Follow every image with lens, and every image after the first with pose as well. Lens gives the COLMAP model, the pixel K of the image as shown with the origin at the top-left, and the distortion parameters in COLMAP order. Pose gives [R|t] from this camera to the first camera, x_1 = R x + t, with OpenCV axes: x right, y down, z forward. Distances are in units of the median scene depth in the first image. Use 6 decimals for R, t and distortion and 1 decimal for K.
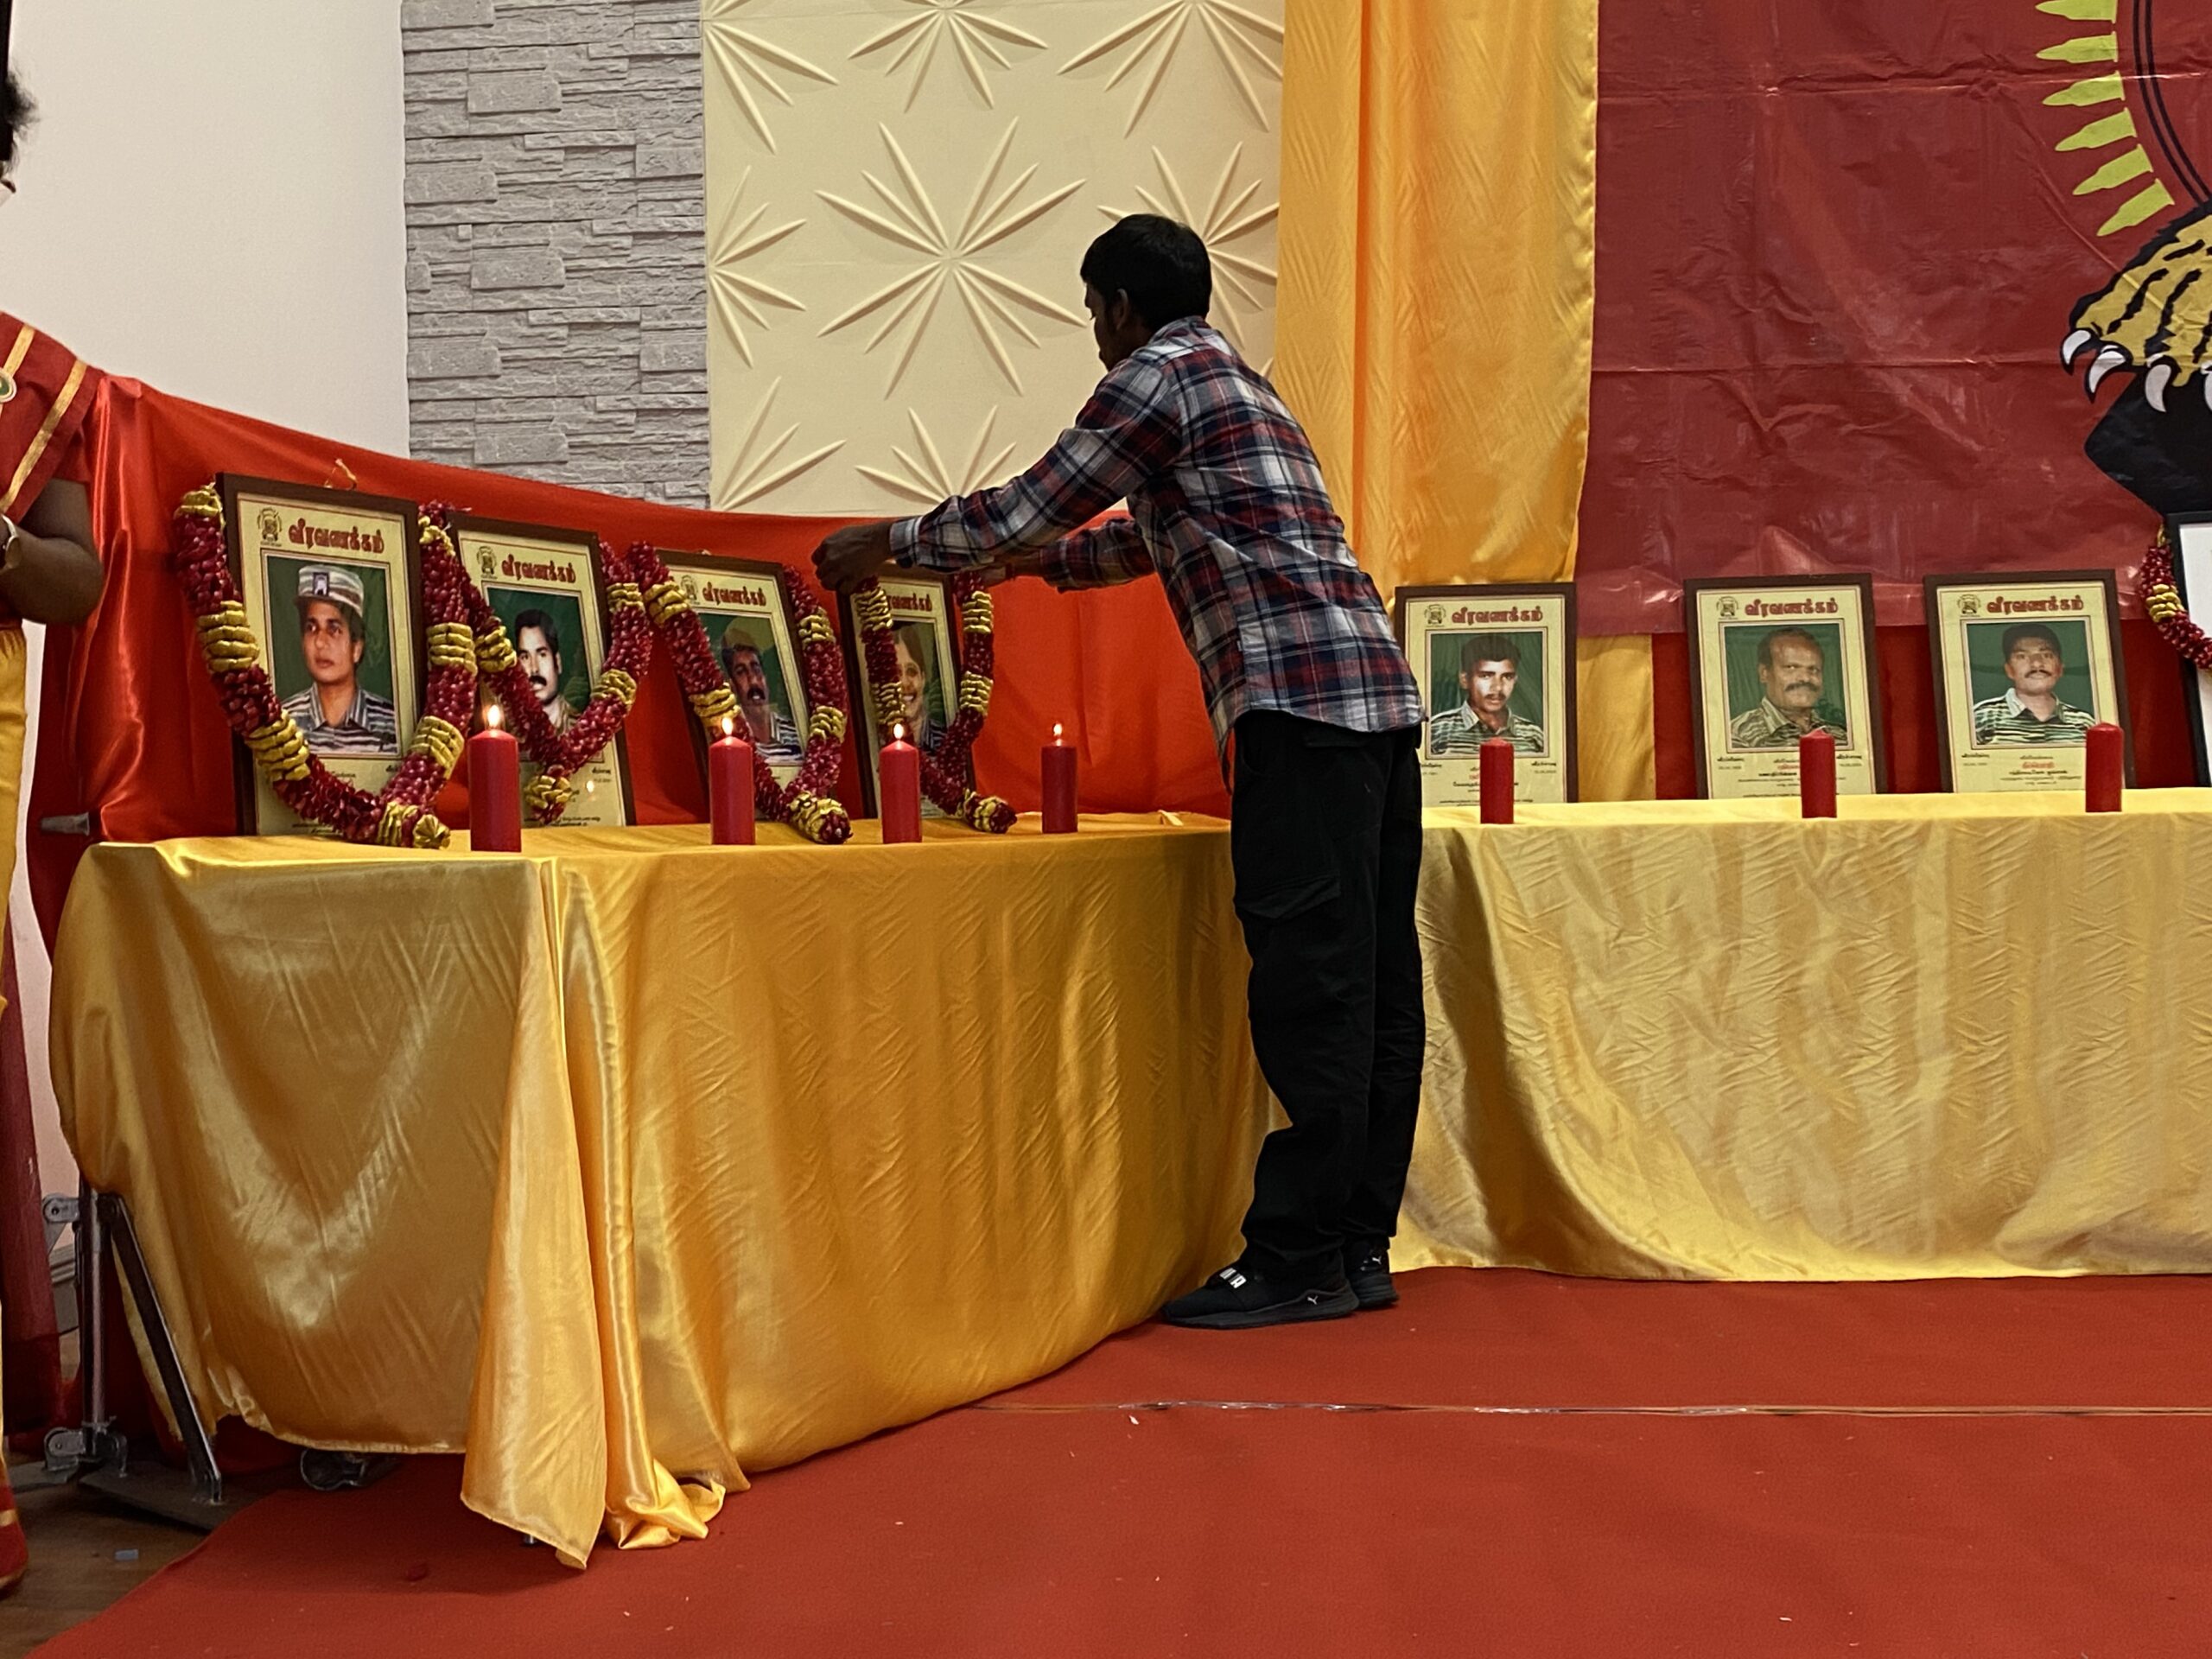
lens RADIAL K [[2592.9, 0, 1106.0], [0, 2592.9, 829.5], [0, 0, 1]] dist [0.108373, -0.287918]
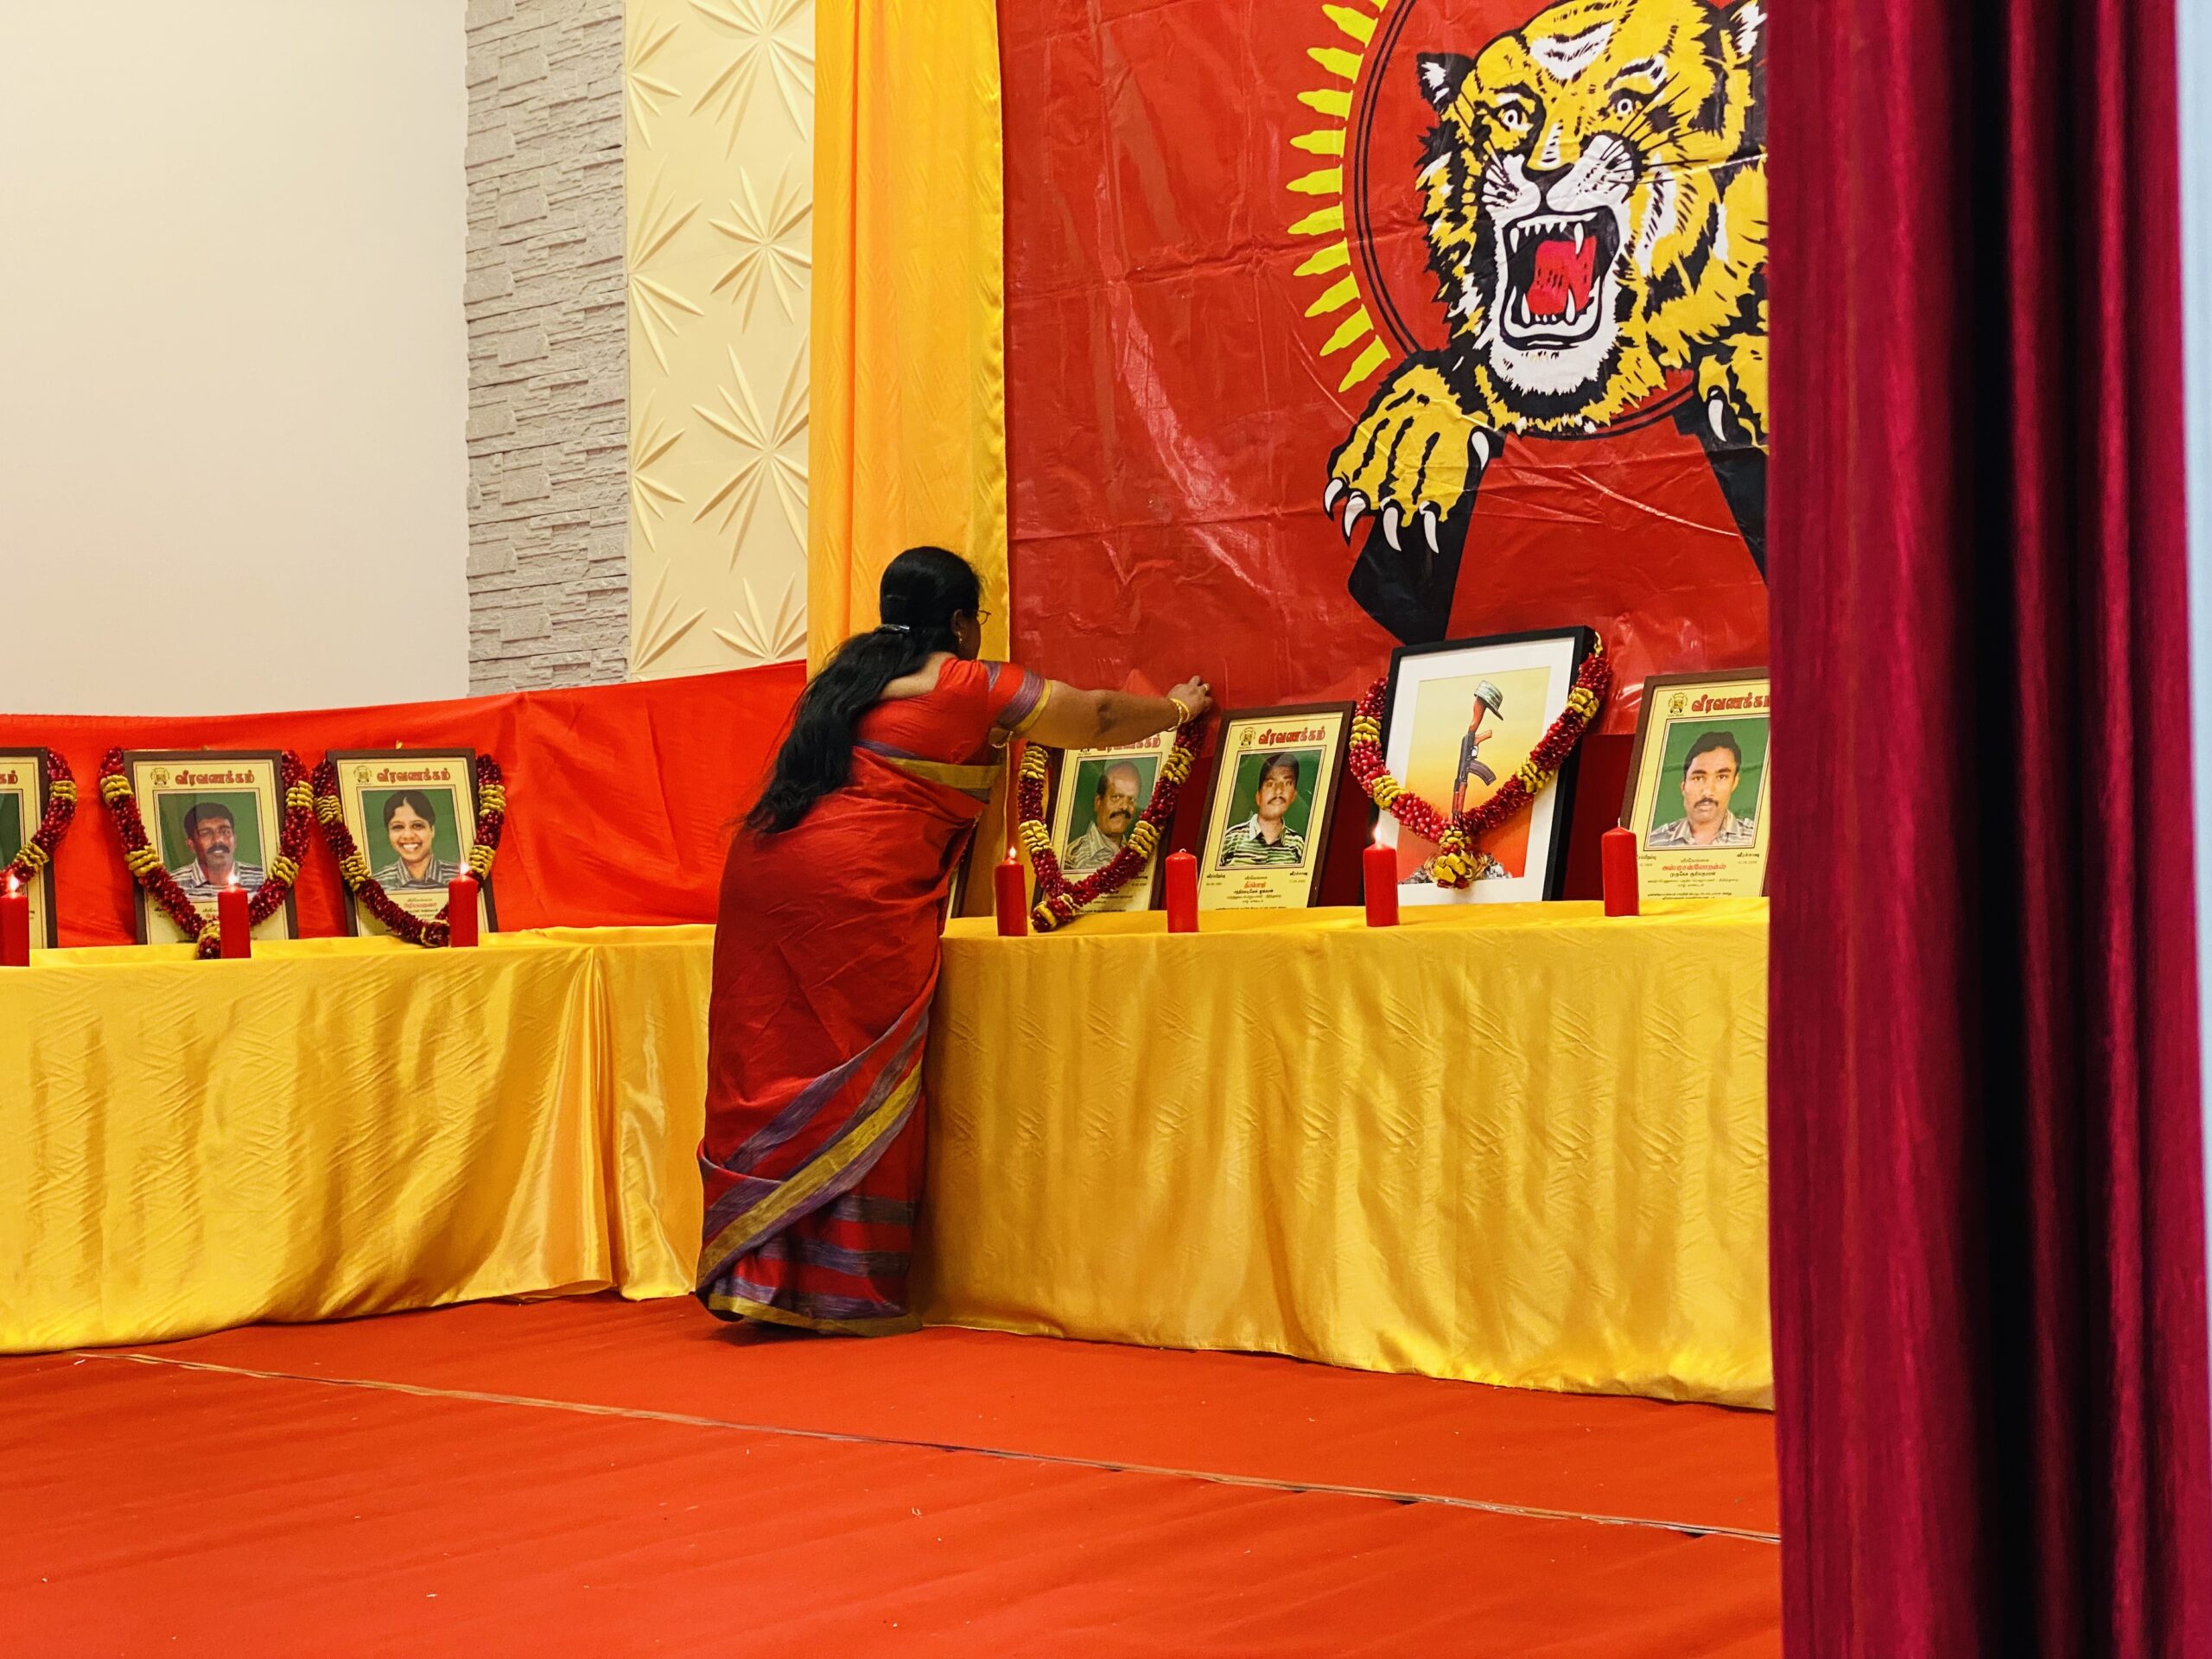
lens RADIAL K [[3330.8, 0, 1108.2], [0, 3330.8, 818.9], [0, 0, 1]] dist [0.126053, -0.135005]
pose [[0.811319, -0.015038, -0.584411, 1.090835], [0.006599, 0.999841, -0.016566, -0.028669], [0.584567, 0.009584, 0.811289, -0.167198]]
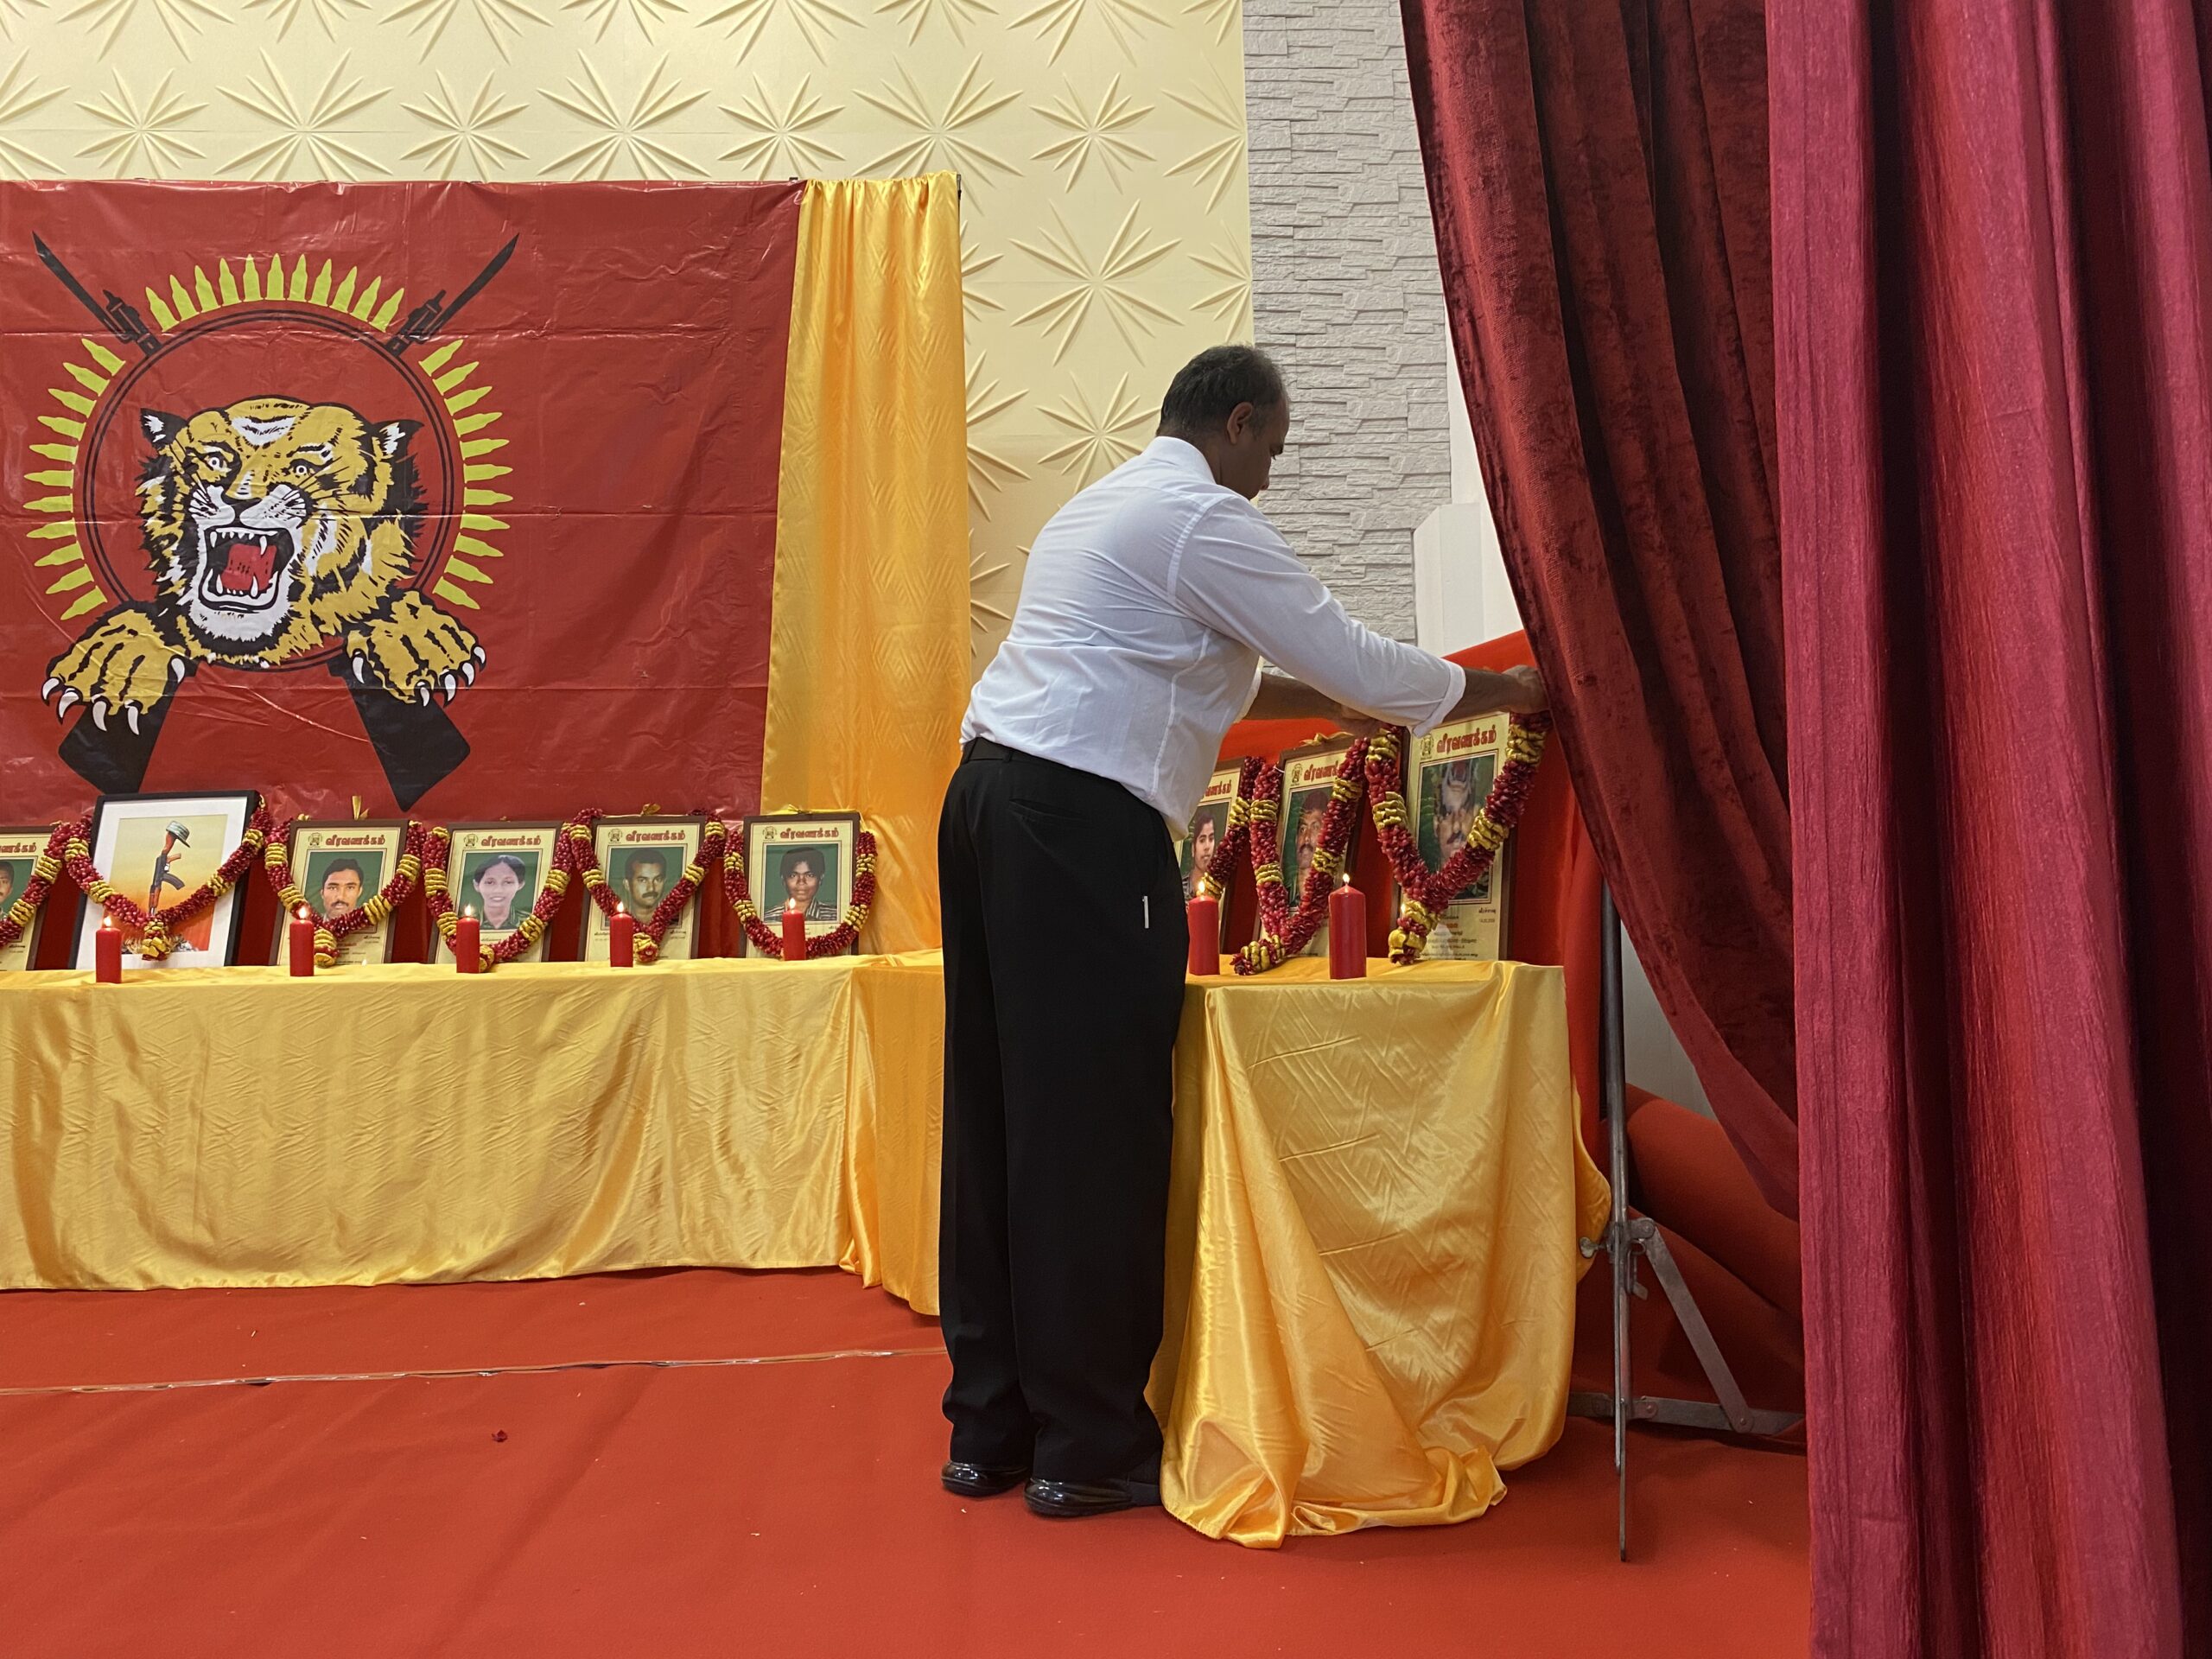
lens RADIAL K [[1707.9, 0, 1096.3], [0, 1707.9, 824.7], [0, 0, 1]] dist [-0.002797, 0.009621]
pose [[0.990139, 0.013308, 0.139457, 0.849050], [-0.002992, 0.997259, -0.073926, -0.027587], [-0.140058, 0.072780, 0.987465, -0.102131]]
